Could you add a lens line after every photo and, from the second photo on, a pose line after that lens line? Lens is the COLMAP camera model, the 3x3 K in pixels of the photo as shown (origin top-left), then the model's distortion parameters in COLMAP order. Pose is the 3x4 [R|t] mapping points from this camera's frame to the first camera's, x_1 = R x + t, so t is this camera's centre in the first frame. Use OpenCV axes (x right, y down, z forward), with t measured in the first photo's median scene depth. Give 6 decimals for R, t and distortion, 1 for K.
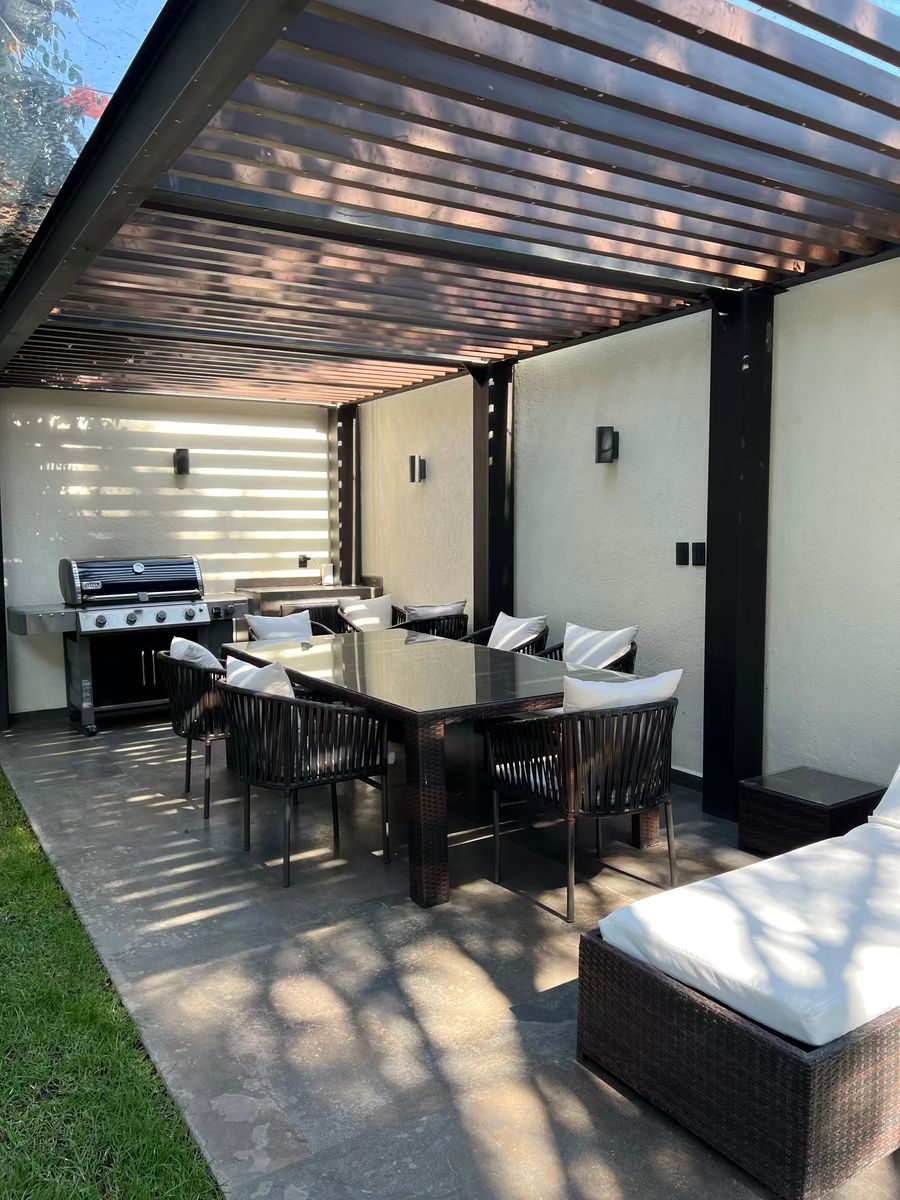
lens RADIAL K [[904.5, 0, 449.3], [0, 904.5, 599.0], [0, 0, 1]] dist [0.049662, -0.053299]
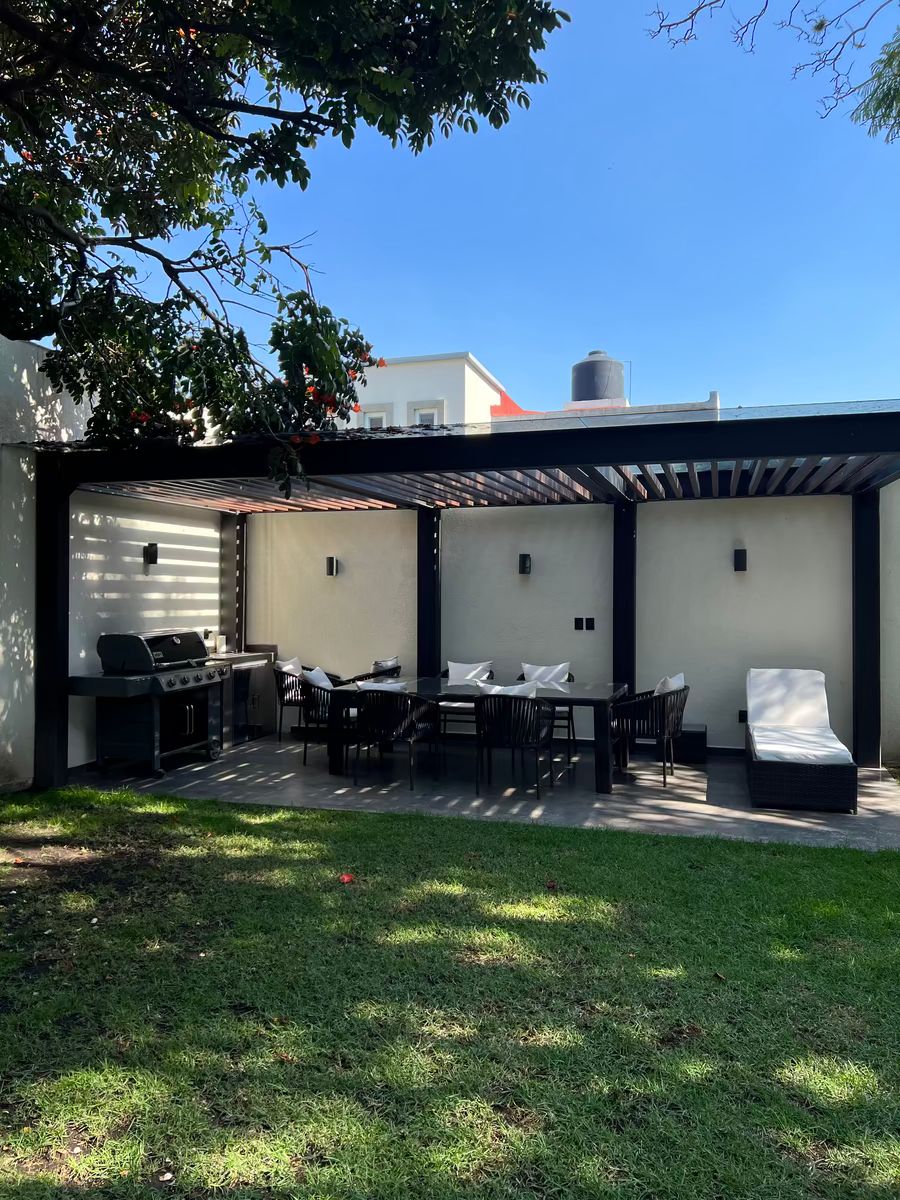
lens RADIAL K [[904.5, 0, 450.4], [0, 904.5, 597.4], [0, 0, 1]] dist [0.049662, -0.053299]
pose [[0.751708, 0.008930, 0.659436, -0.833285], [0.044211, 0.996977, -0.063898, 0.003241], [-0.658013, 0.077187, 0.749040, -0.178179]]
